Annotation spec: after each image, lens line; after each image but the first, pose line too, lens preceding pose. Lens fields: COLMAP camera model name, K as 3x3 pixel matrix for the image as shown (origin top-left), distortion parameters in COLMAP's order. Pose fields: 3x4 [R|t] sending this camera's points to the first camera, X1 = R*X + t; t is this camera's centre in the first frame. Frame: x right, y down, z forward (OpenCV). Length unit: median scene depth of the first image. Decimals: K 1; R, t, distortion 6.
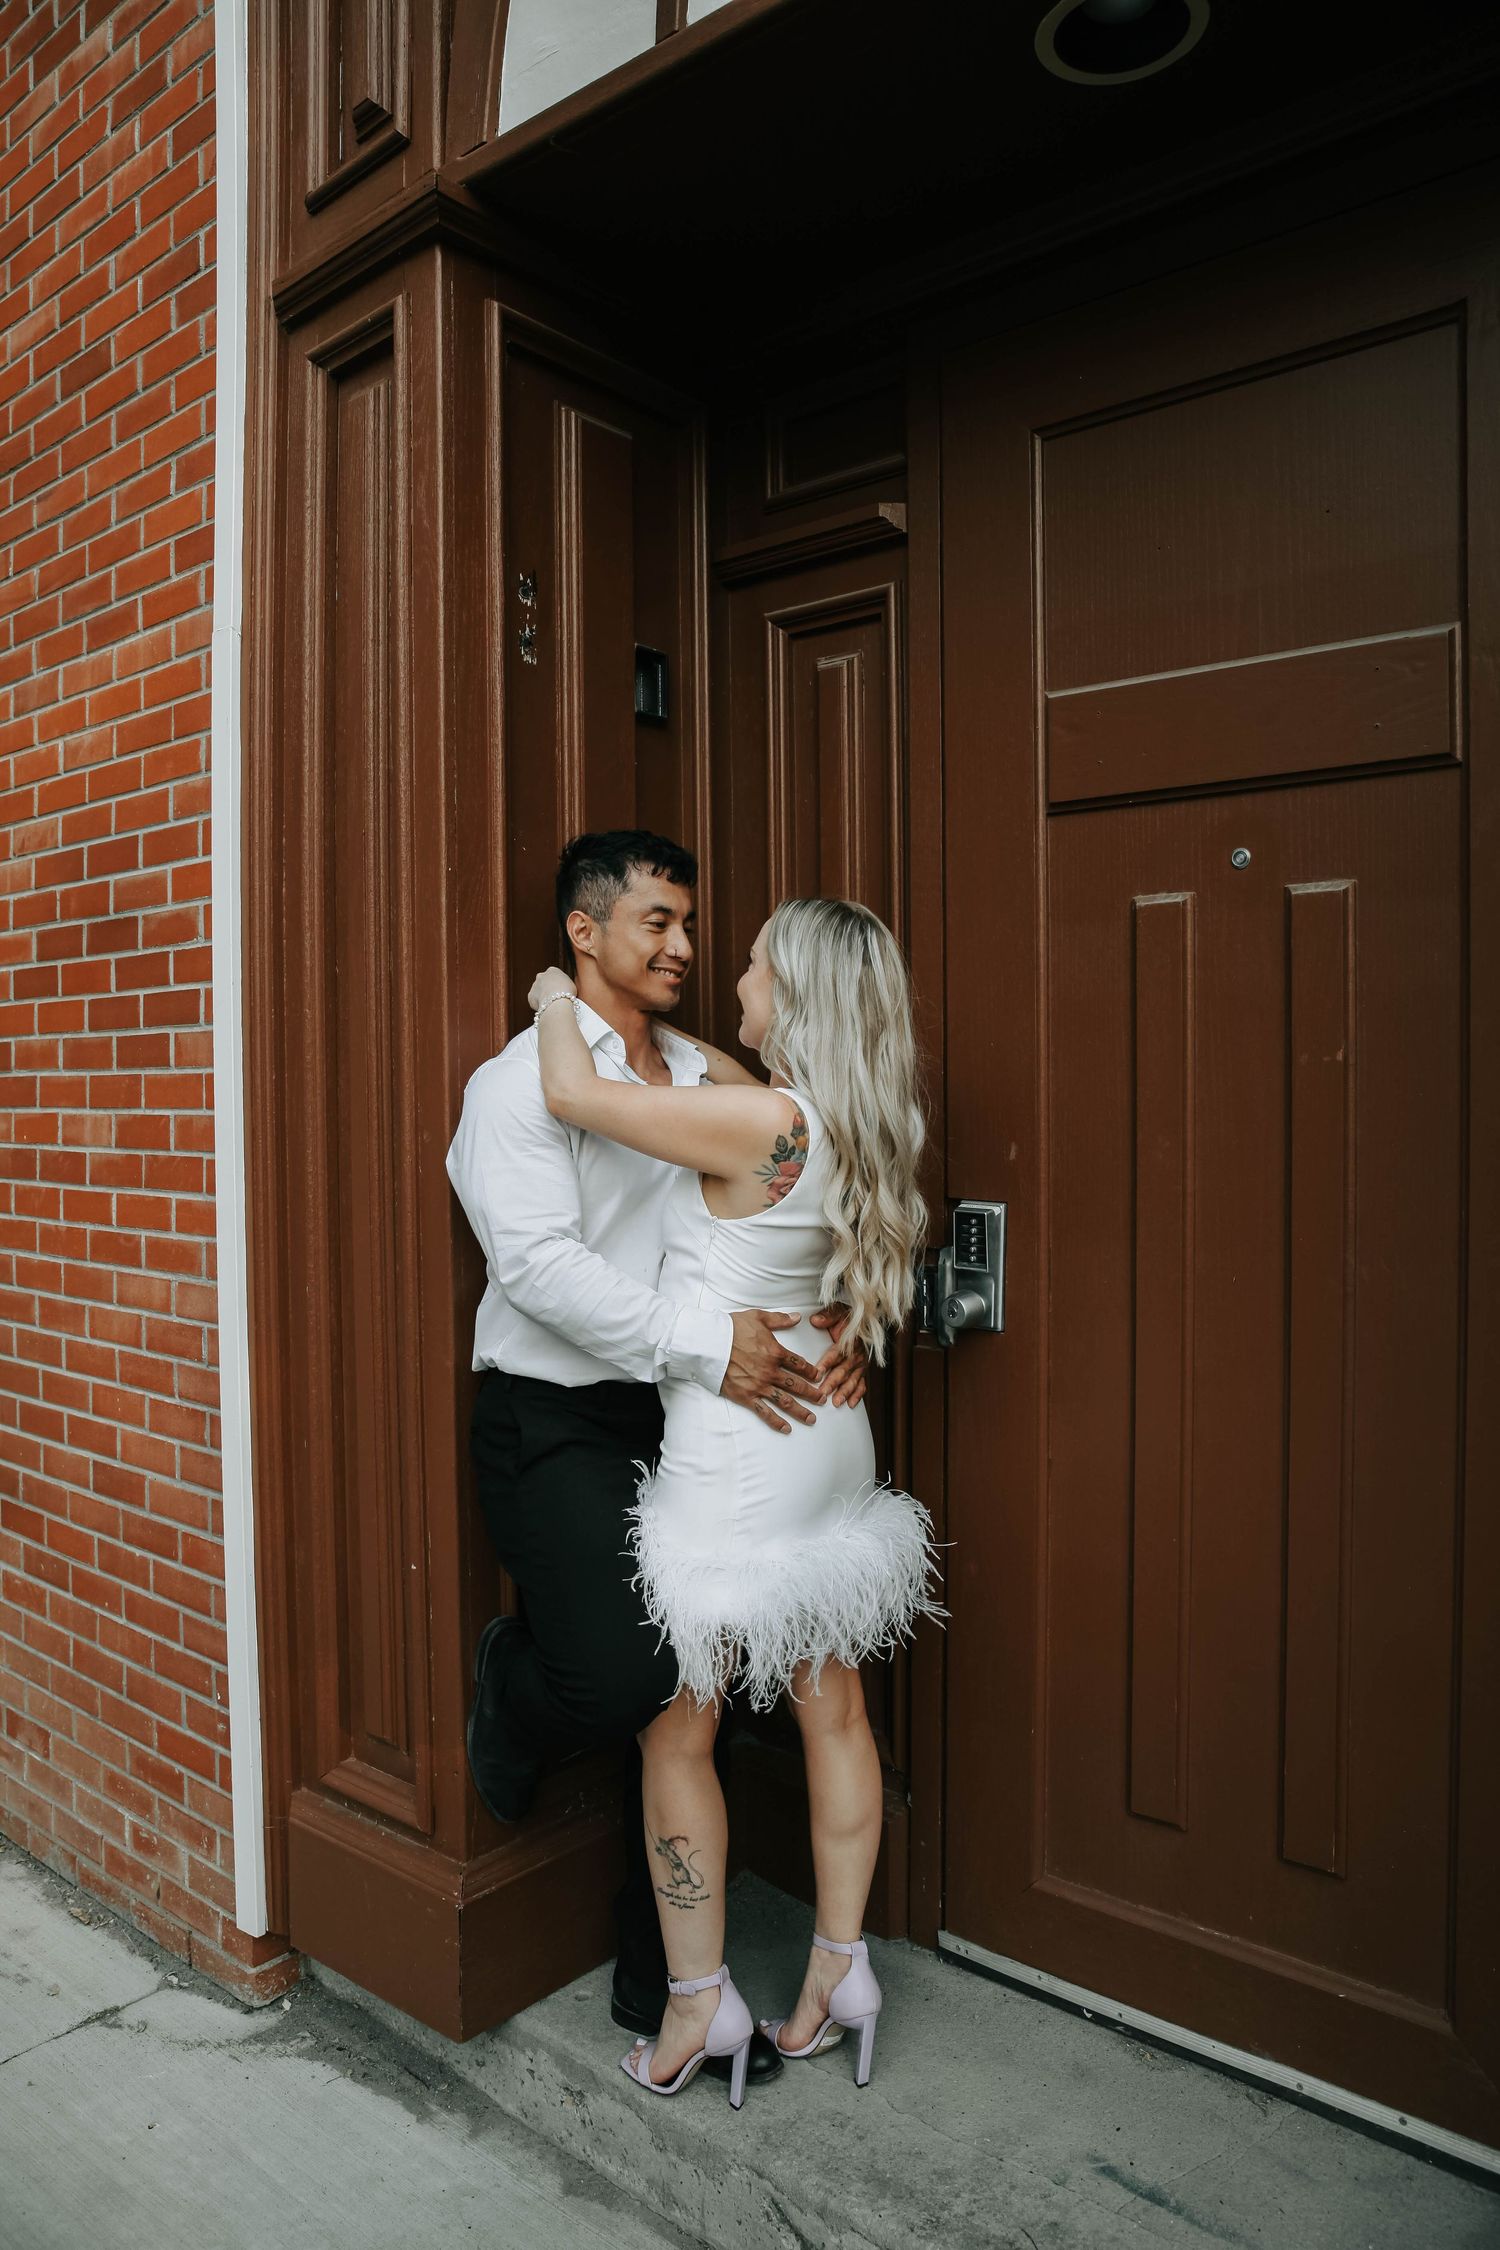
lens RADIAL K [[1579.6, 0, 745.3], [0, 1579.6, 1124.5], [0, 0, 1]] dist [-0.118321, 0.101888]
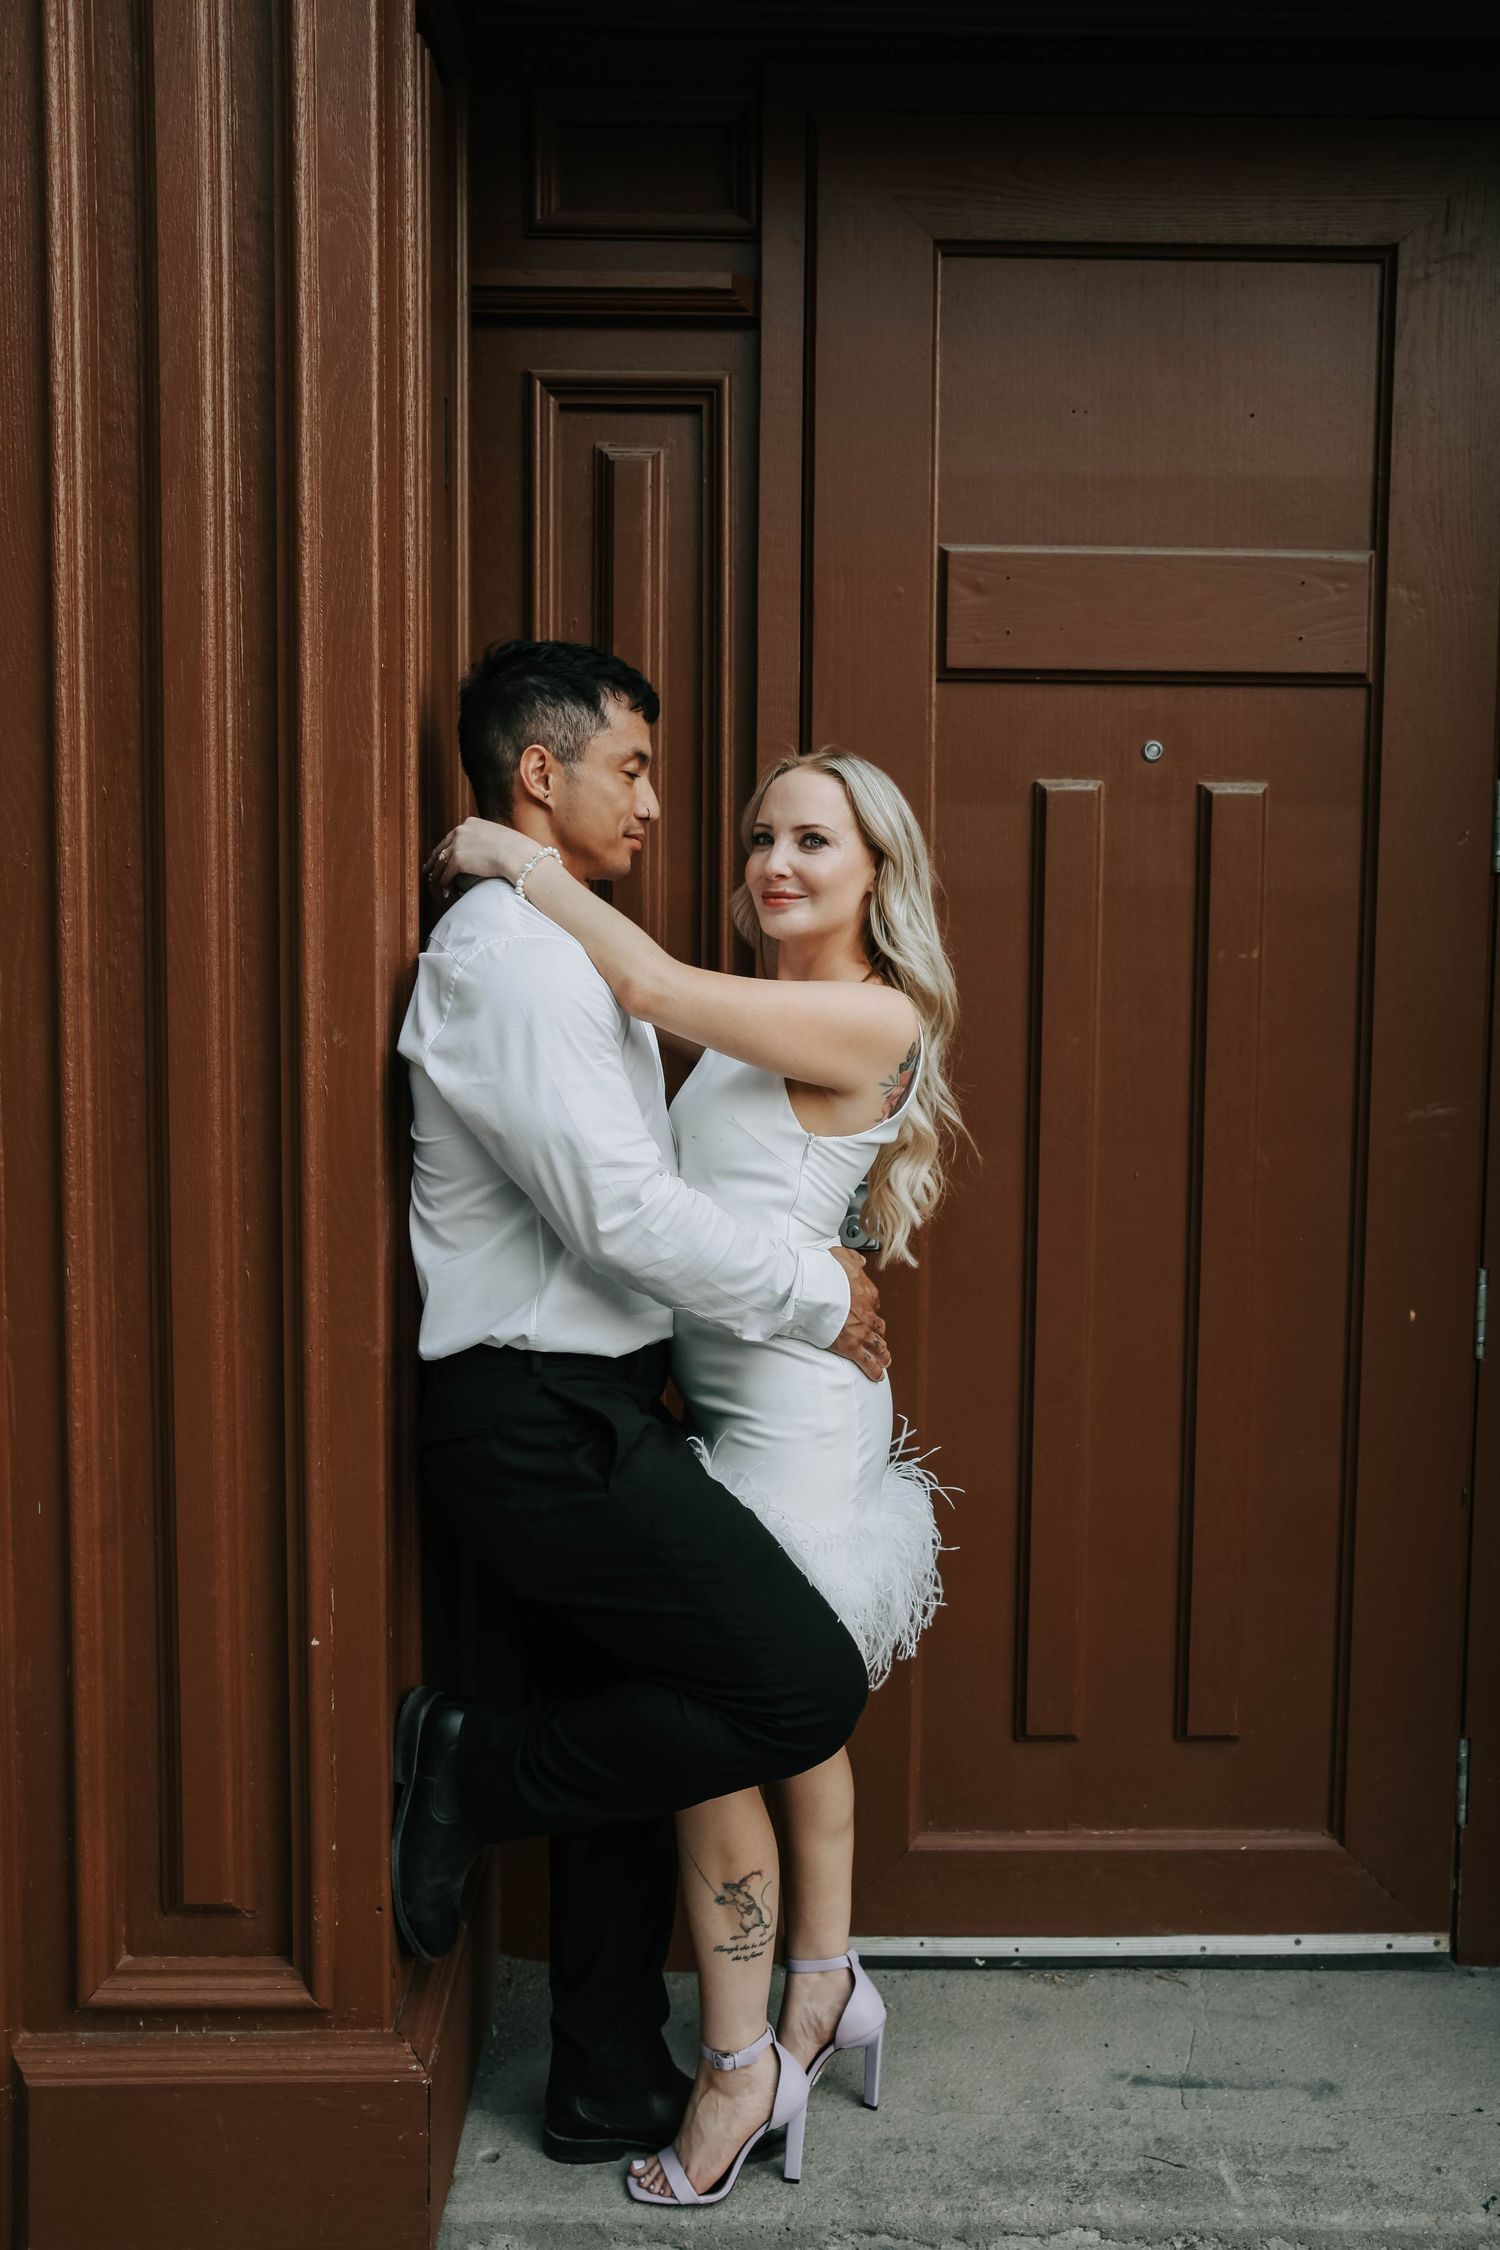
lens RADIAL K [[1984.8, 0, 748.3], [0, 1984.8, 1116.3], [0, 0, 1]] dist [-0.061299, 0.127189]
pose [[0.755972, -0.037399, 0.653535, -0.685662], [0.002273, 0.998511, 0.054510, -0.007856], [-0.654600, -0.039722, 0.754931, 0.202710]]
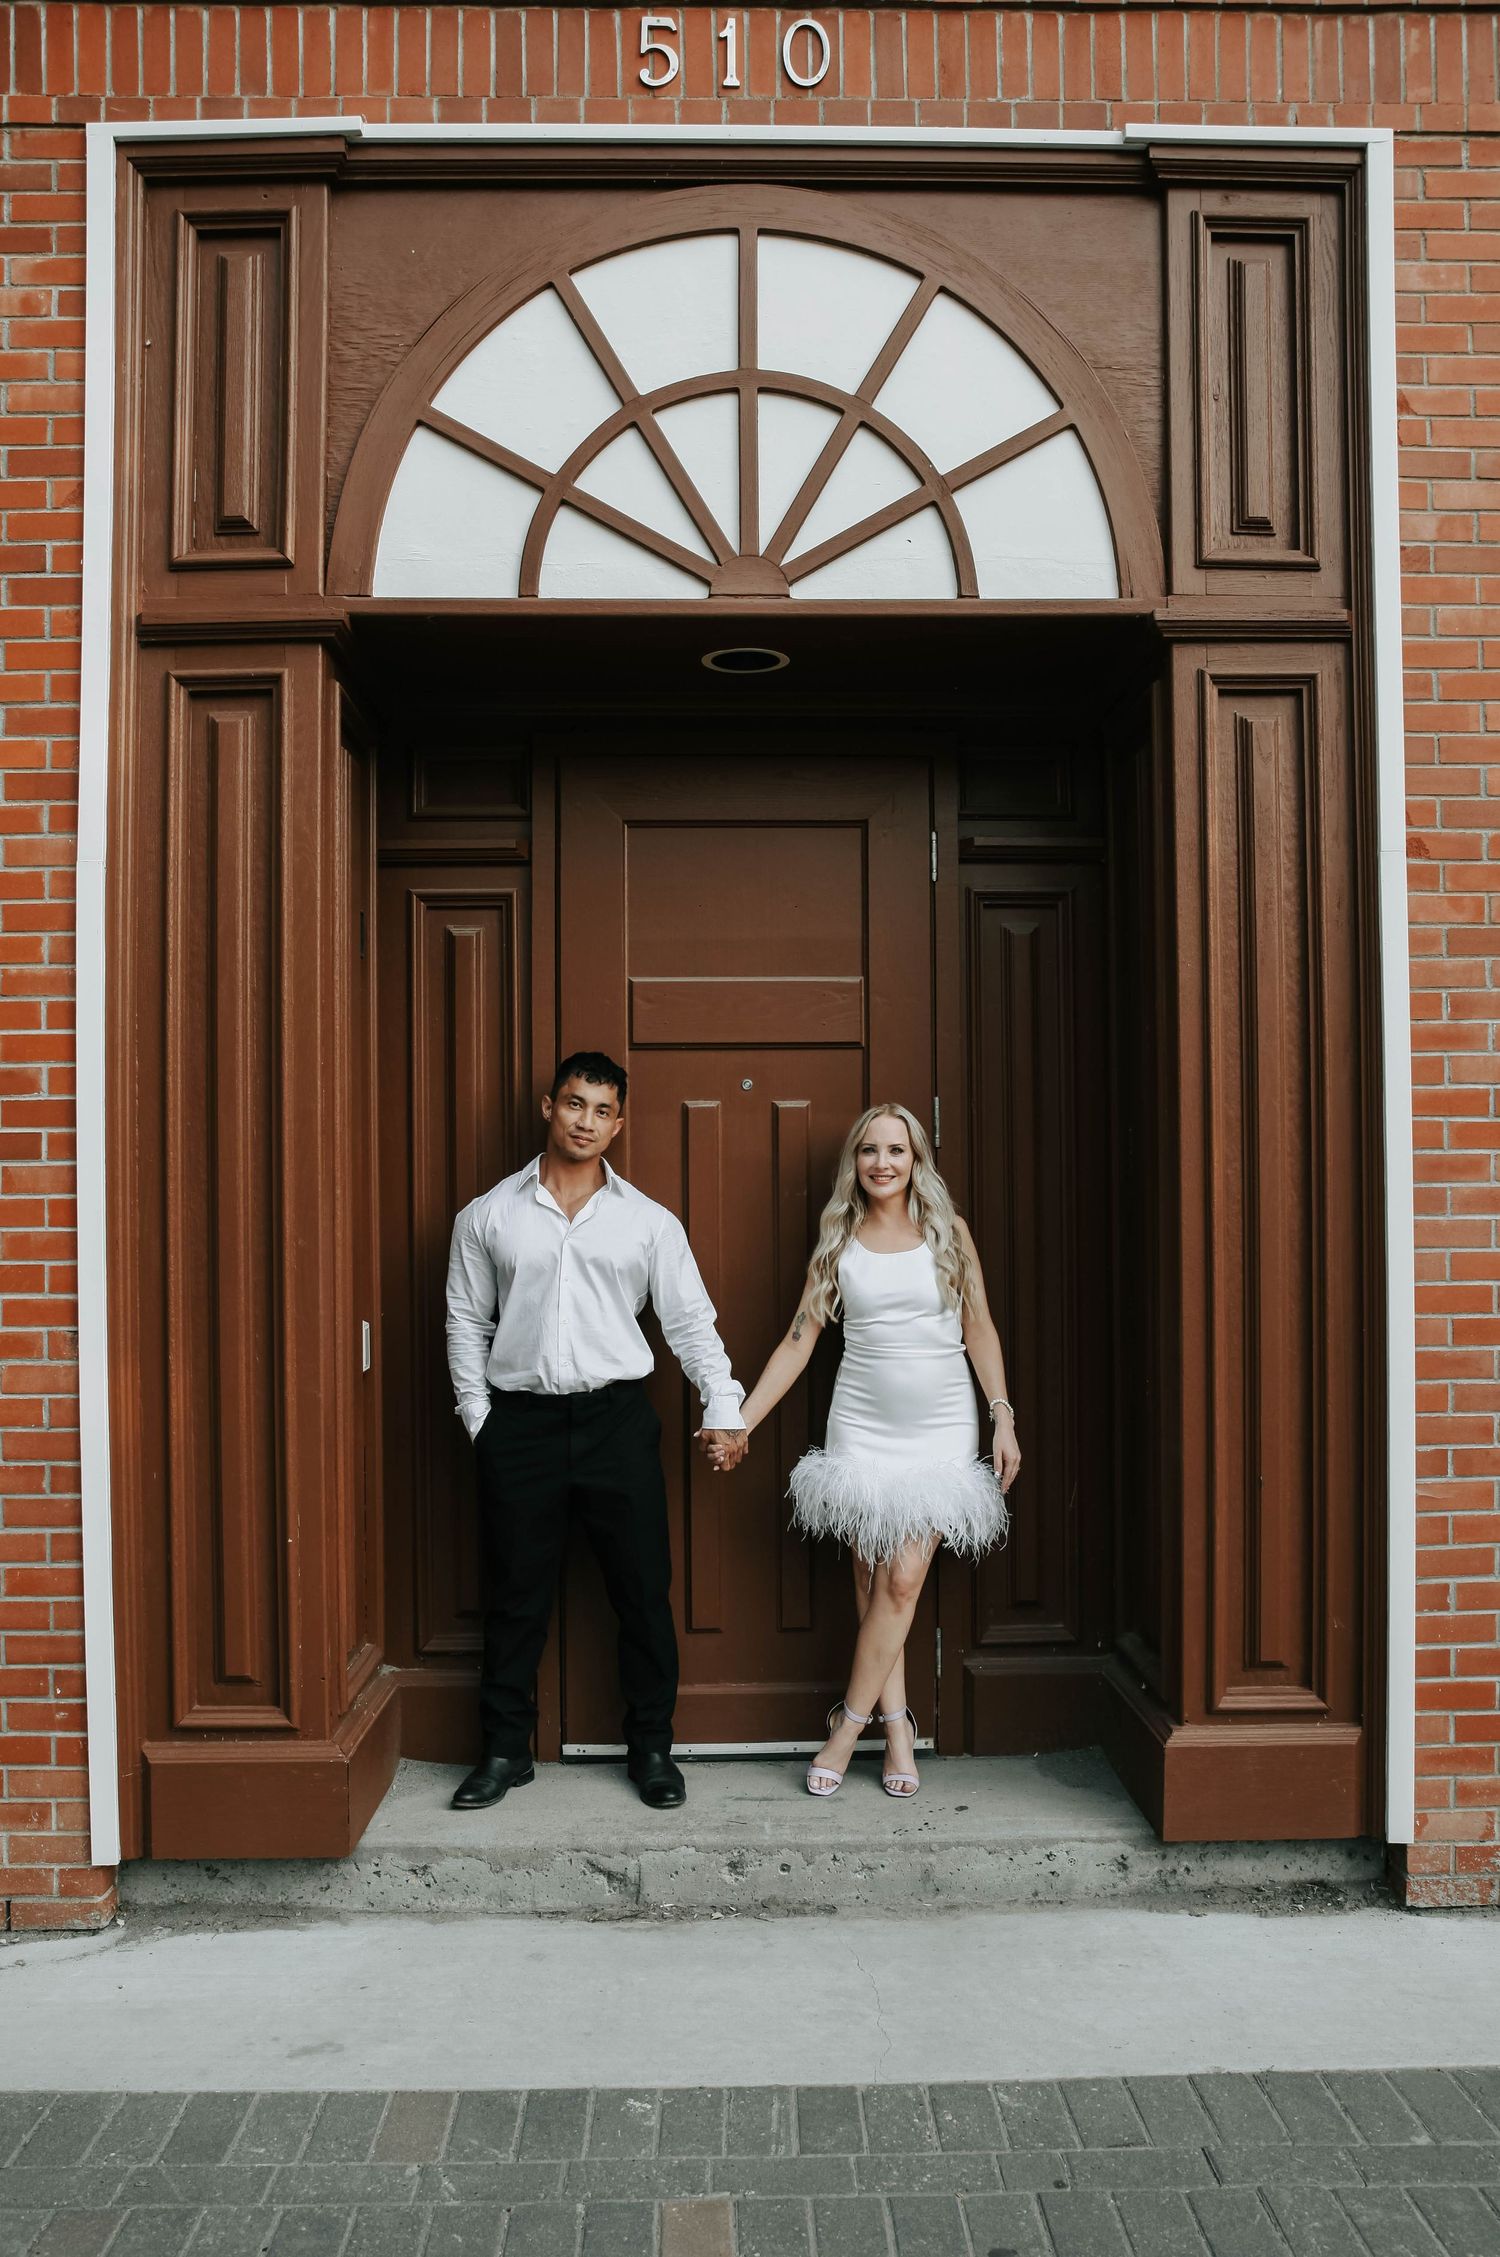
lens RADIAL K [[1799.4, 0, 758.6], [0, 1799.4, 1195.5], [0, 0, 1]] dist [-0.082948, 0.004831]
pose [[0.743879, 0.002181, 0.668310, -1.057436], [0.017929, 0.999570, -0.023218, 0.008958], [-0.668073, 0.029253, 0.743520, -0.566950]]
